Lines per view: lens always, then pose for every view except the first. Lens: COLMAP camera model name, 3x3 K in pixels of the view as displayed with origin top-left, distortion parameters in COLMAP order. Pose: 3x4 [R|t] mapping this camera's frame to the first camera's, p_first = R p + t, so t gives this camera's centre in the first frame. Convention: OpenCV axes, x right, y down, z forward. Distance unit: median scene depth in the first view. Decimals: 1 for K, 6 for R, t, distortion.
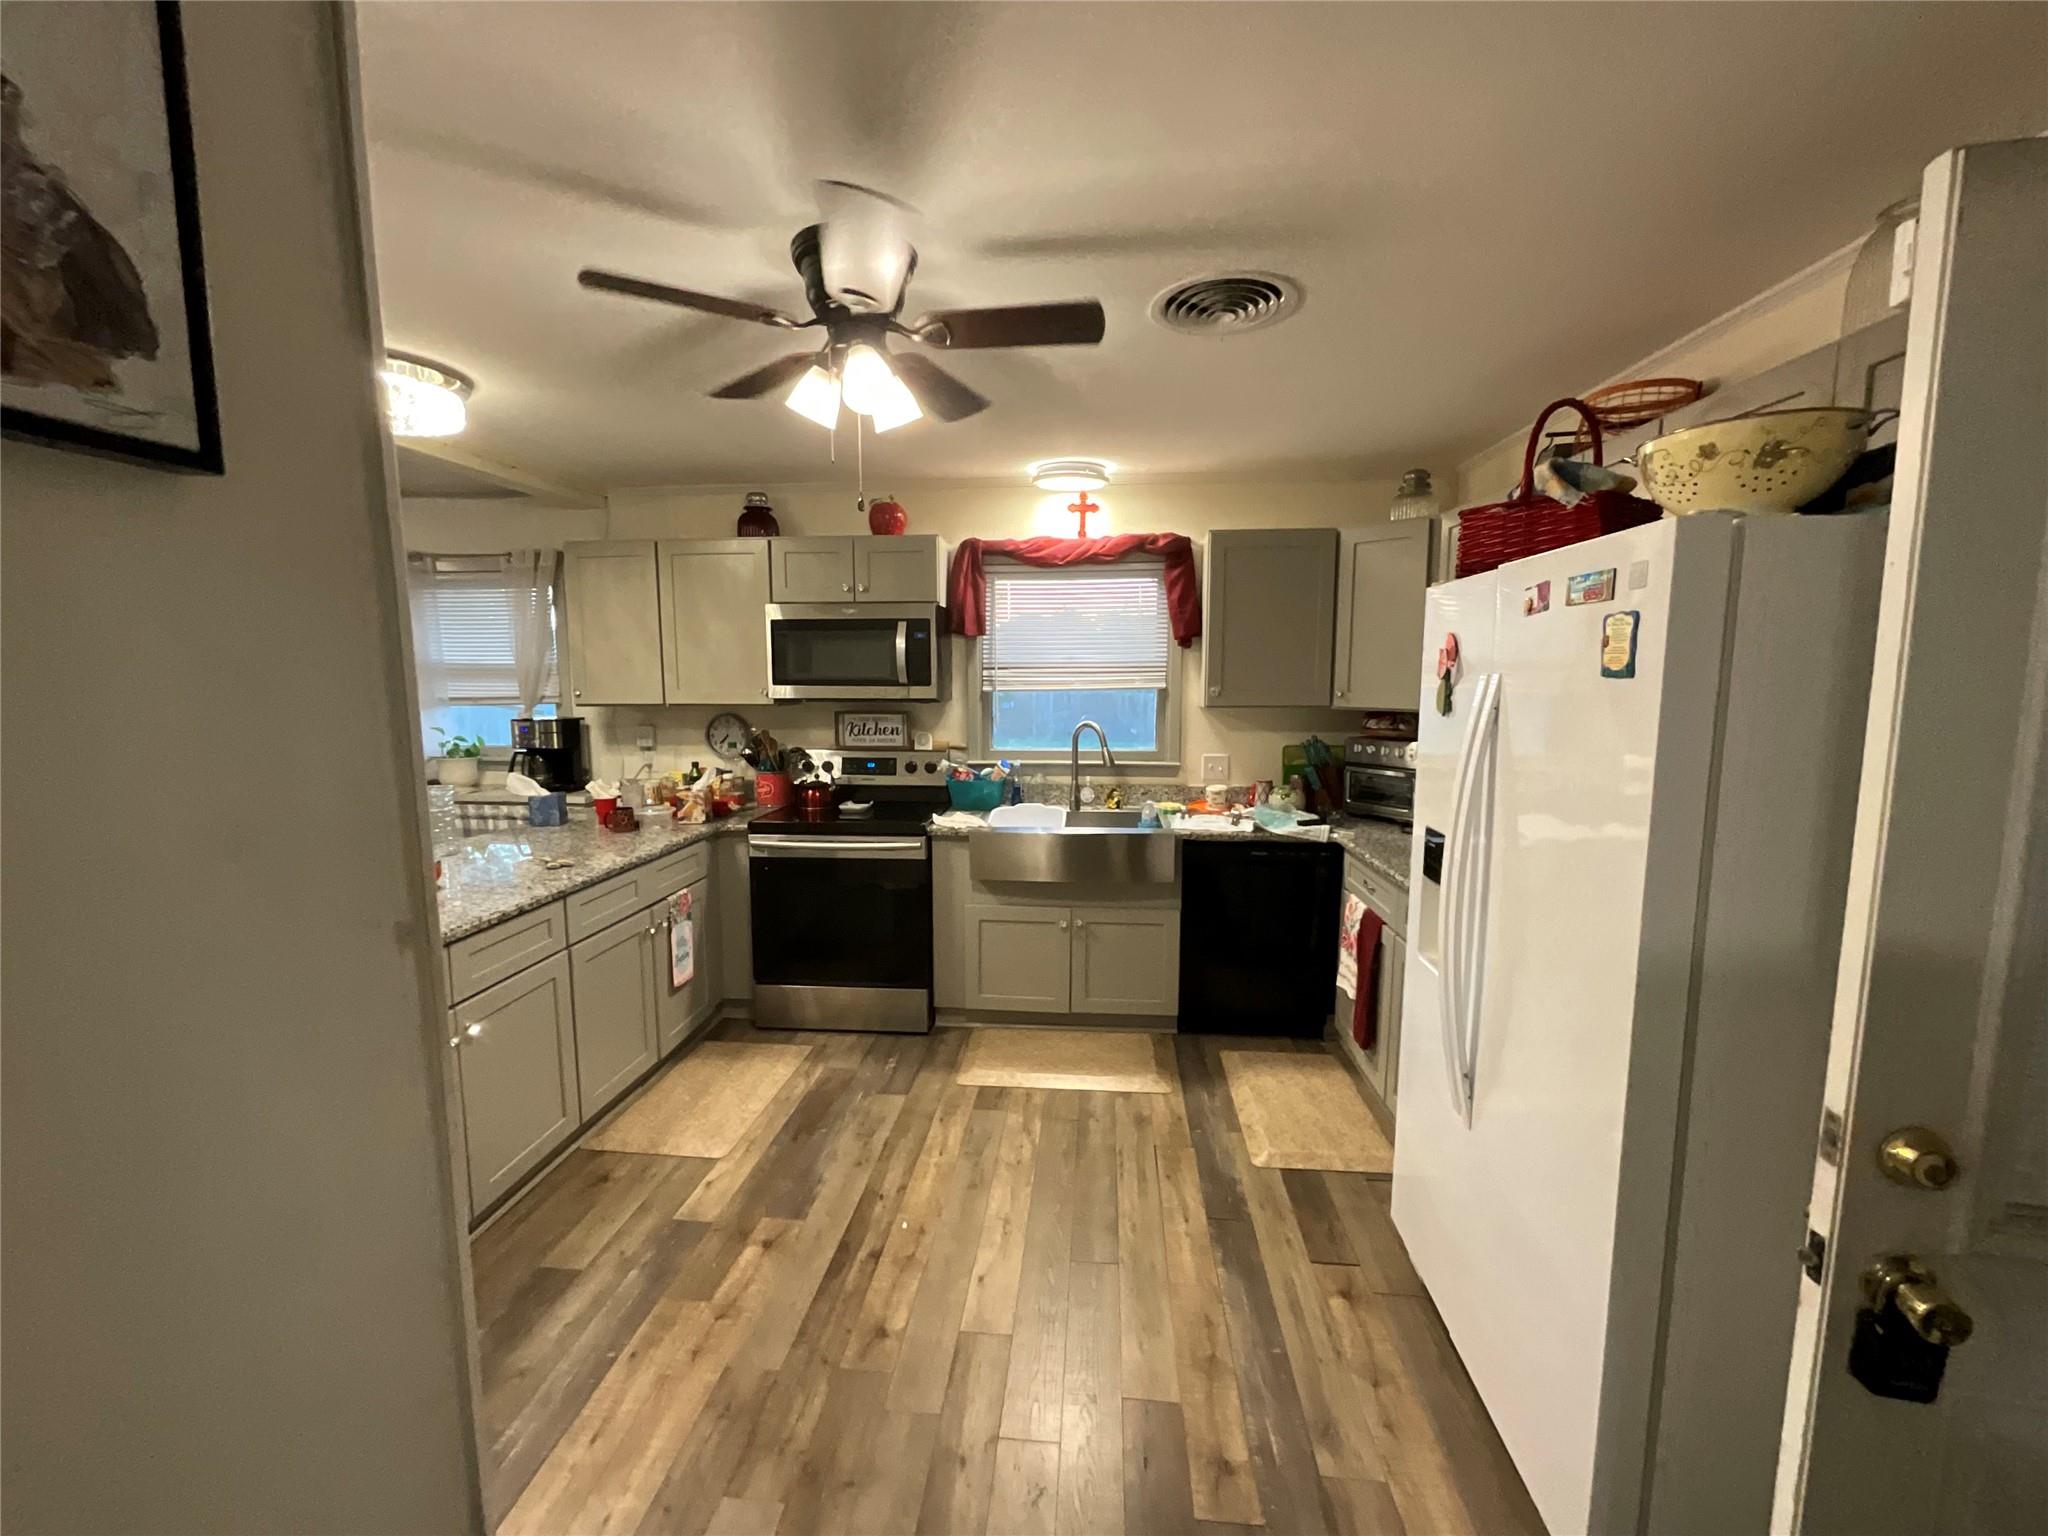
lens RADIAL K [[830.9, 0, 1012.1], [0, 830.9, 763.8], [0, 0, 1]] dist [-0.001104, -0.000084]
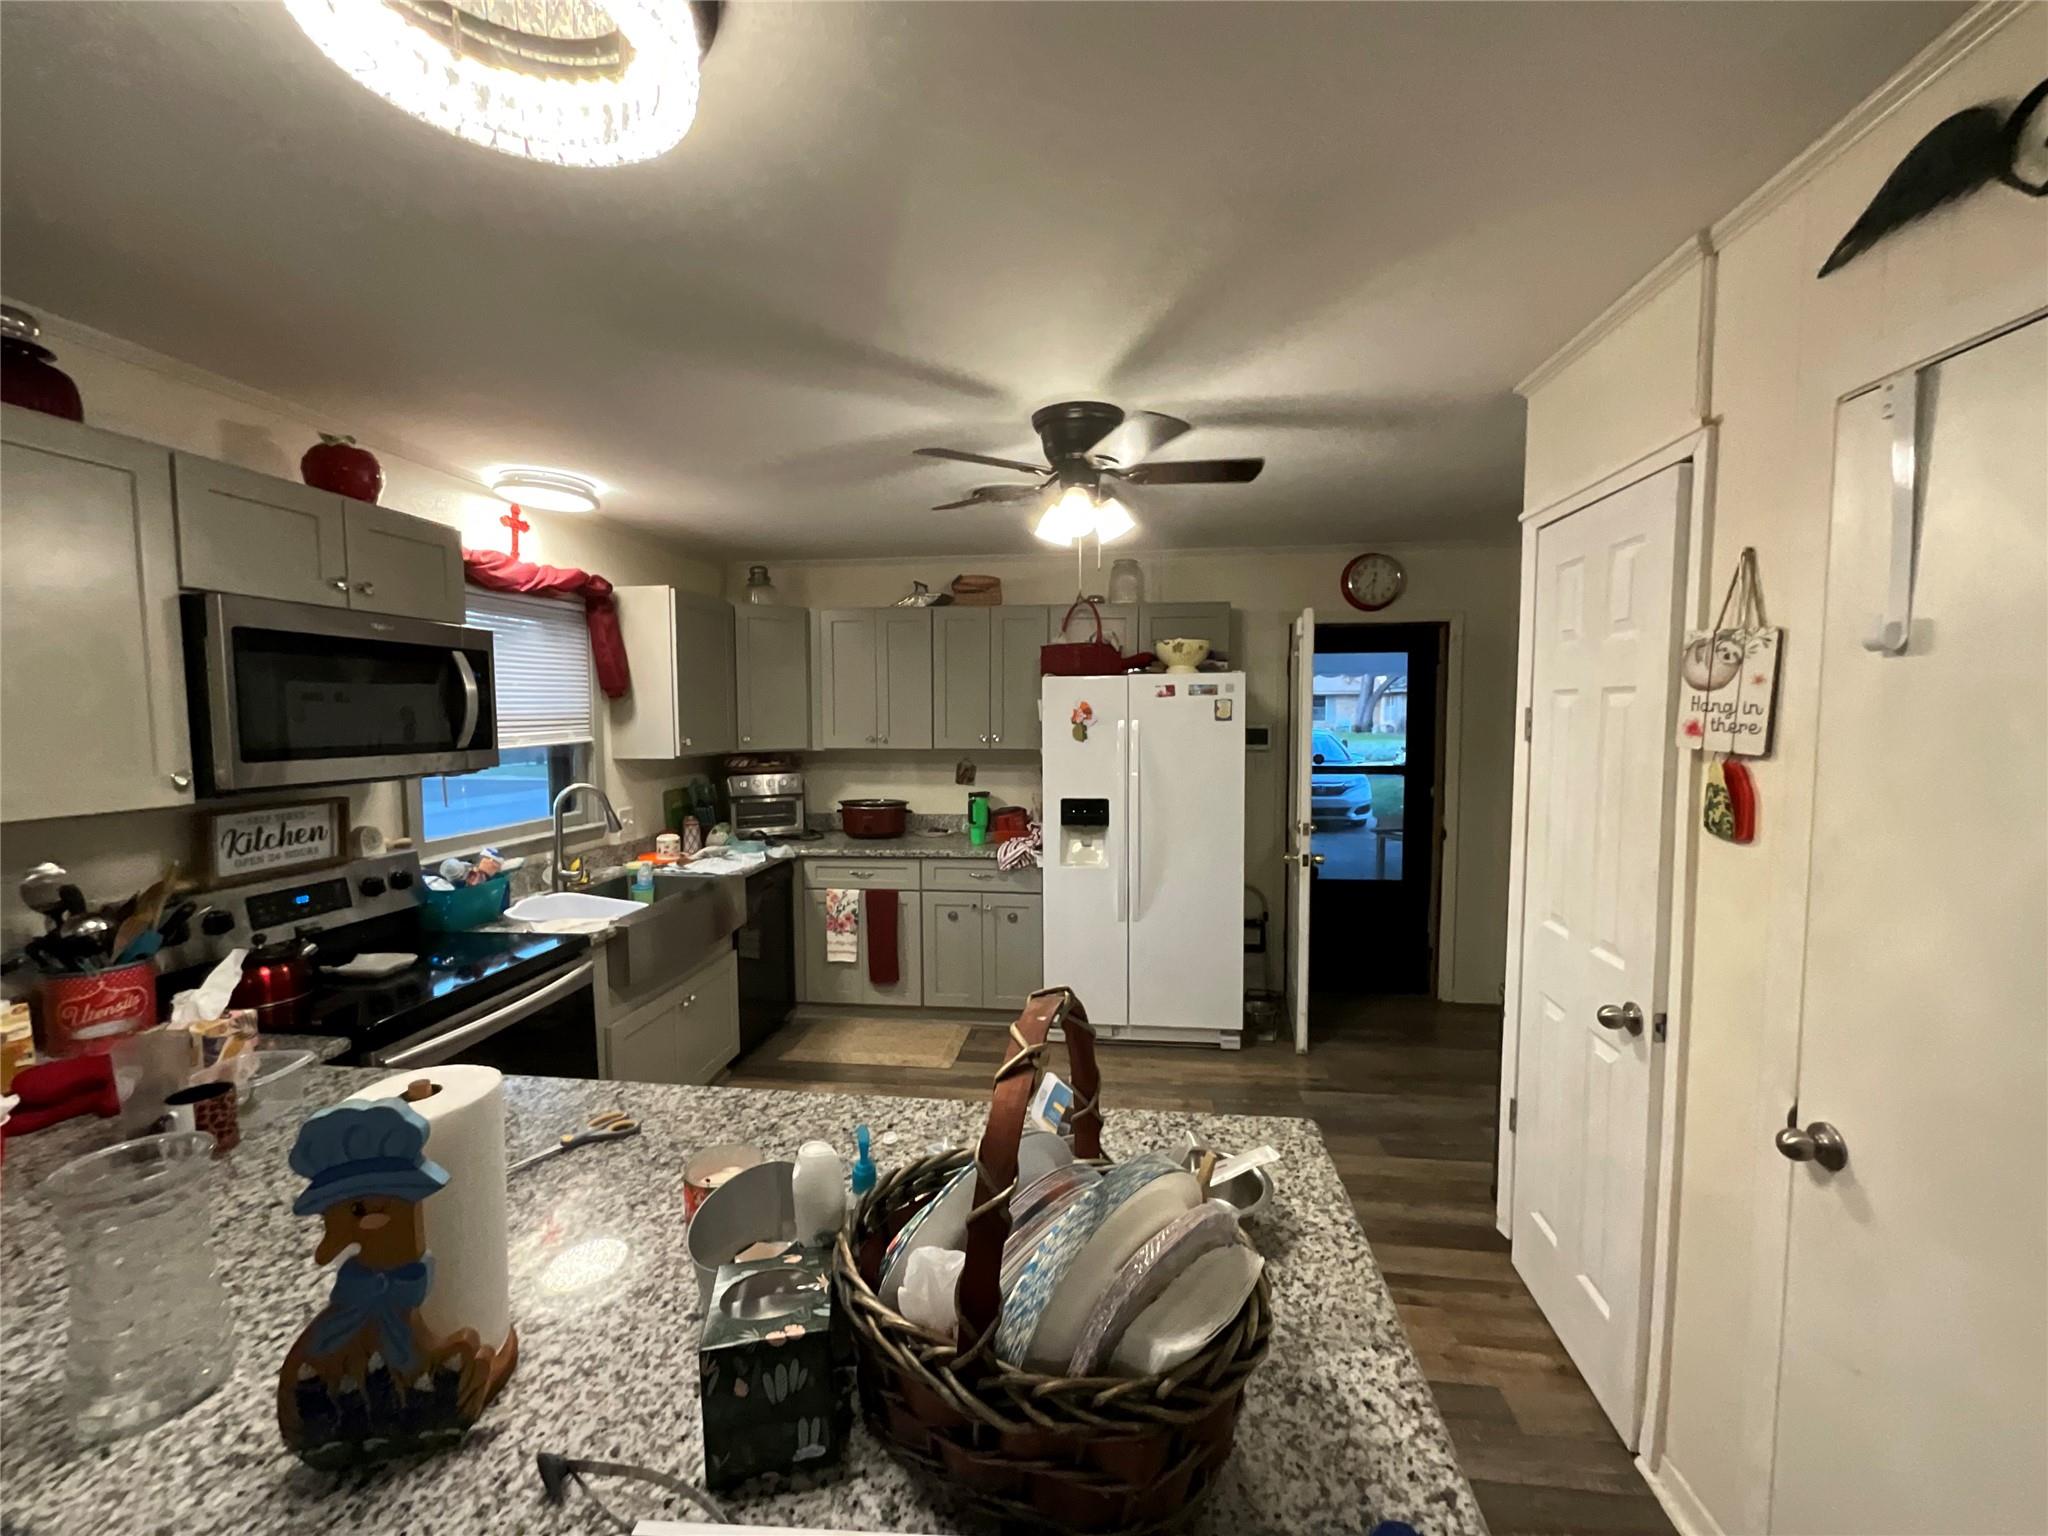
lens RADIAL K [[830.9, 0, 1015.4], [0, 830.9, 772.5], [0, 0, 1]] dist [-0.001104, -0.000084]
pose [[0.026671, -0.068594, 0.997288, -0.725041], [0.118977, 0.990770, 0.064963, -0.063397], [-0.992539, 0.116922, 0.034586, 0.519813]]
